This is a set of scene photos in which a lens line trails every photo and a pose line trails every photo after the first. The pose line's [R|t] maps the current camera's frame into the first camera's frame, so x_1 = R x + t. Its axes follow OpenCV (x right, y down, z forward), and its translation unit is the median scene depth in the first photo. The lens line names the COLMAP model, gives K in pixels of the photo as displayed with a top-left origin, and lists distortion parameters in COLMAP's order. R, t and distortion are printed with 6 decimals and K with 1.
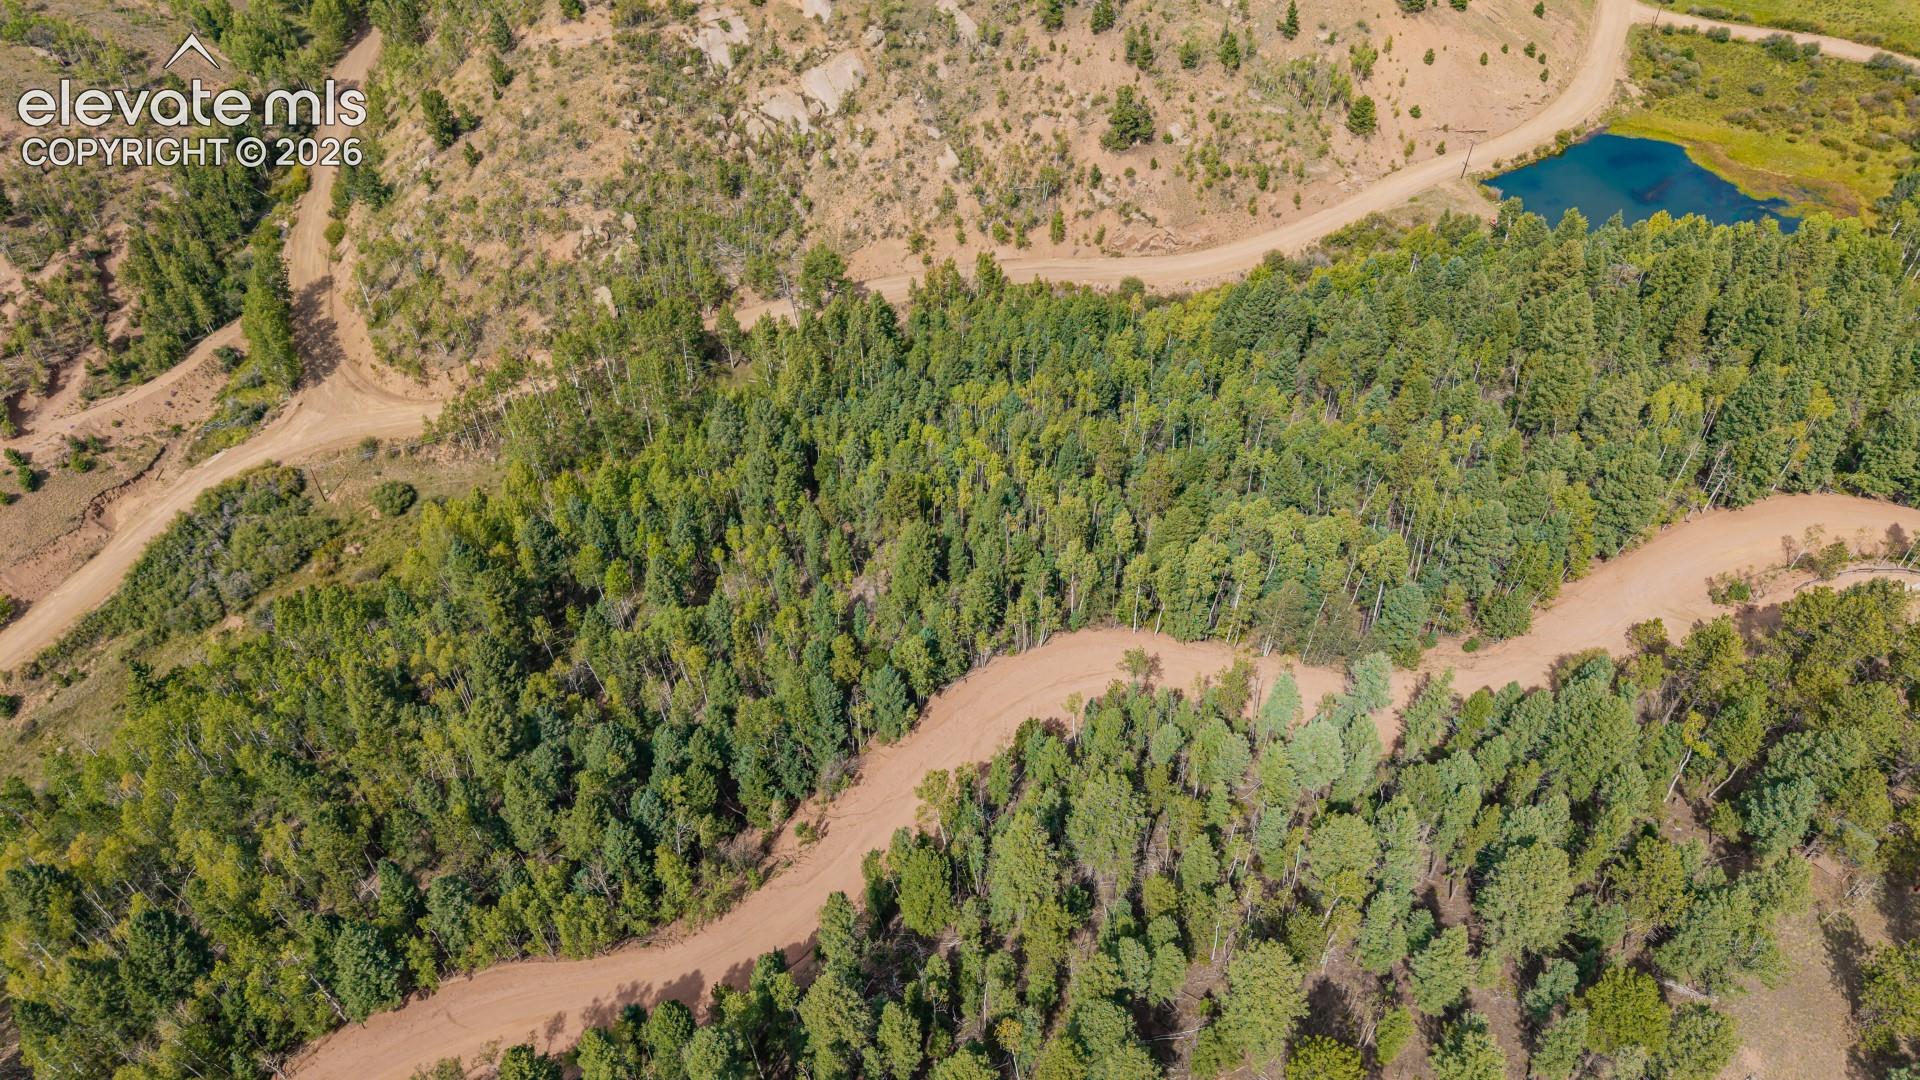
lens RADIAL K [[1283.4, 0, 958.3], [0, 1283.4, 533.8], [0, 0, 1]] dist [0.019863, -0.015927]
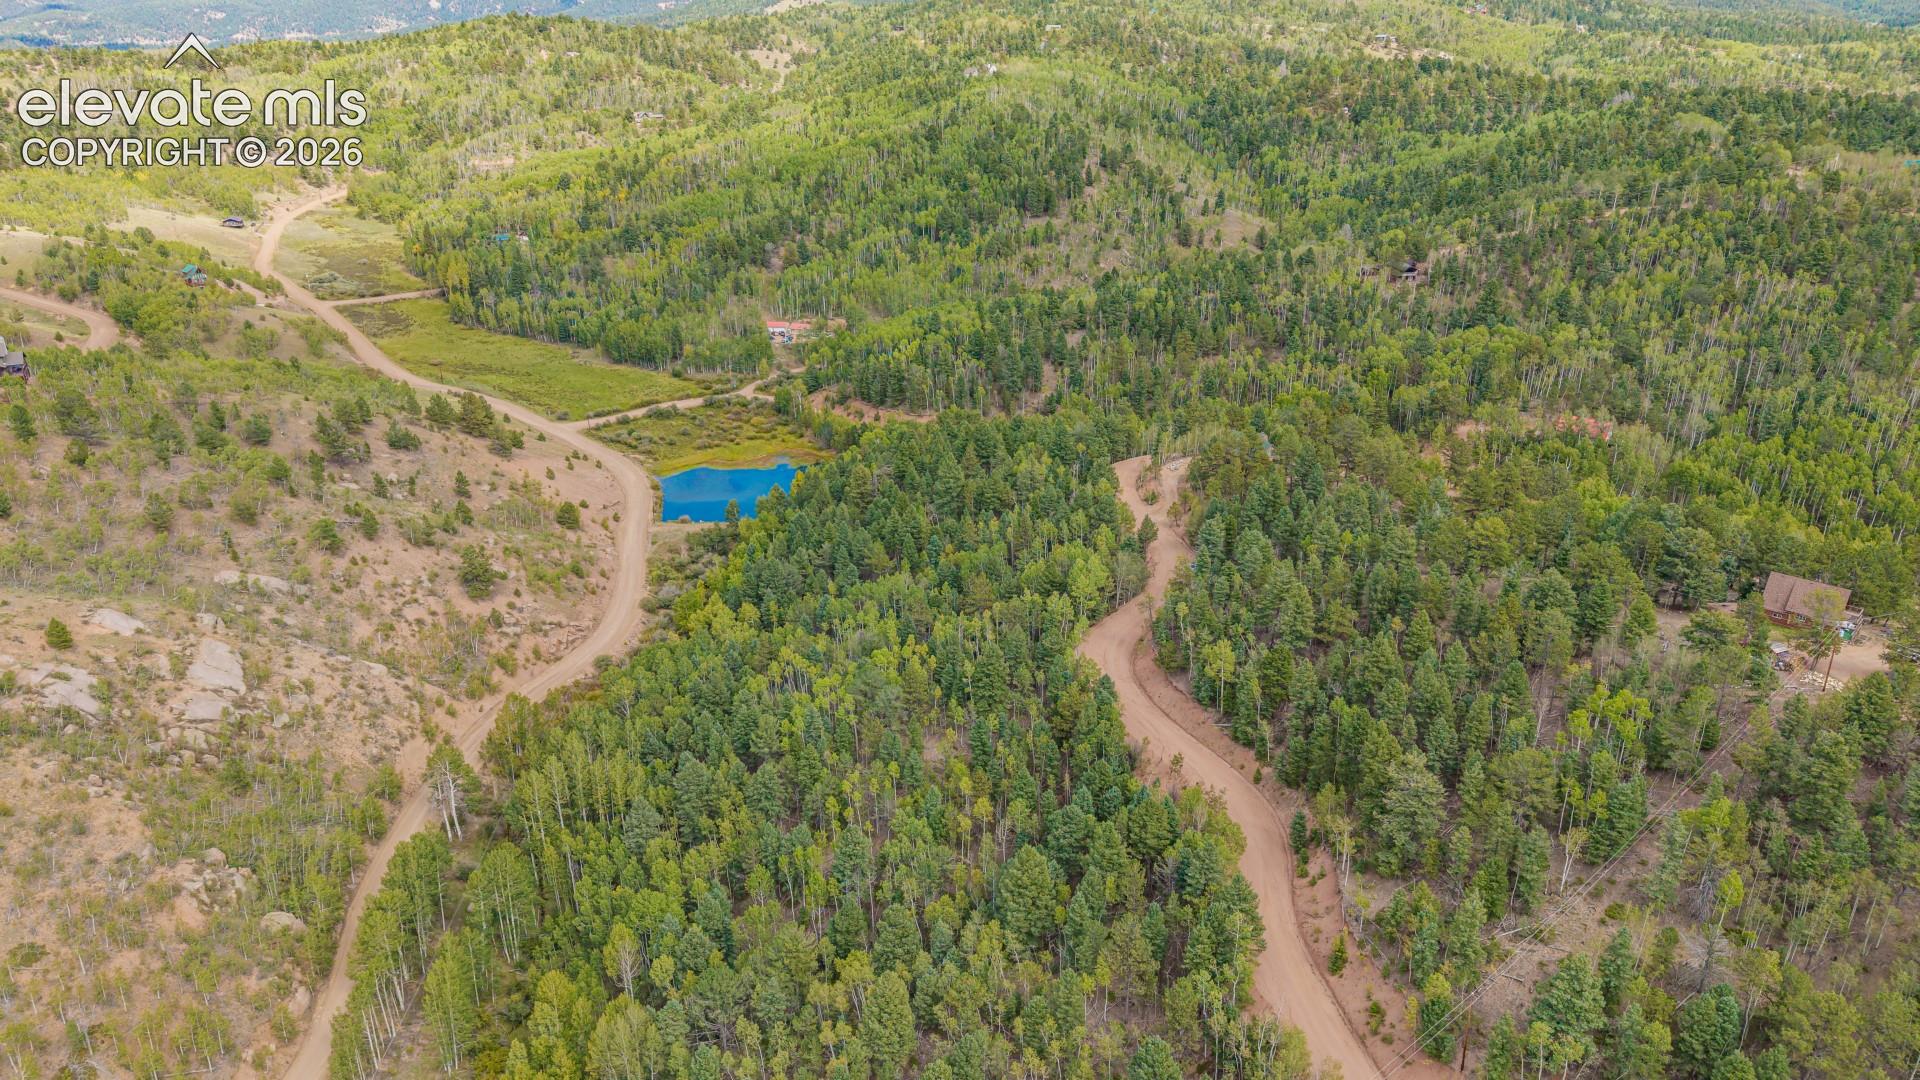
lens RADIAL K [[1283.4, 0, 958.3], [0, 1283.4, 533.8], [0, 0, 1]] dist [0.019863, -0.015927]
pose [[0.350590, -0.343411, 0.871295, -0.726401], [0.657557, 0.752721, 0.032090, -0.099116], [-0.666863, 0.561675, 0.489709, 0.113347]]
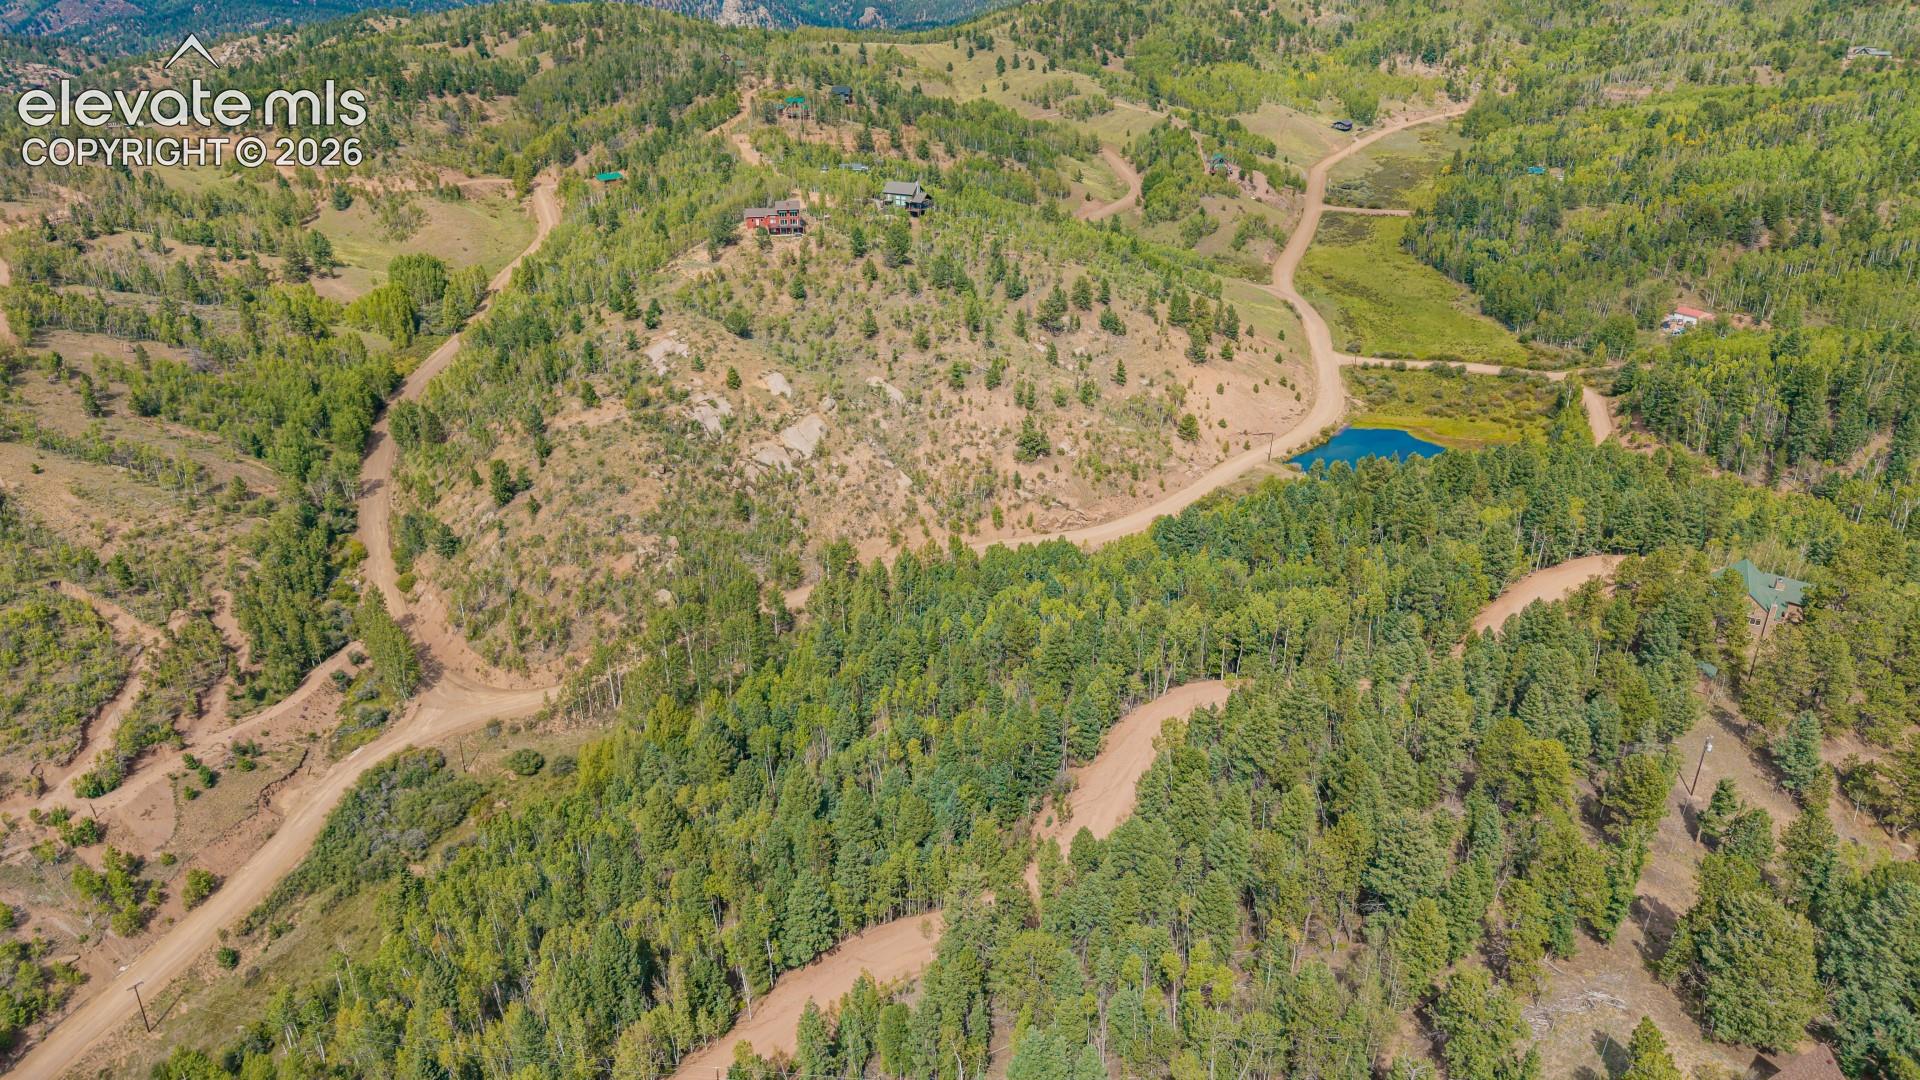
lens RADIAL K [[1274.7, 0, 960.0], [0, 1274.7, 540.0], [0, 0, 1]] dist [0.153565, -0.289993]
pose [[0.970102, -0.101047, 0.220661, -0.248054], [0.169380, 0.933047, -0.317385, 0.188320], [-0.173816, 0.345272, 0.922266, -0.186431]]
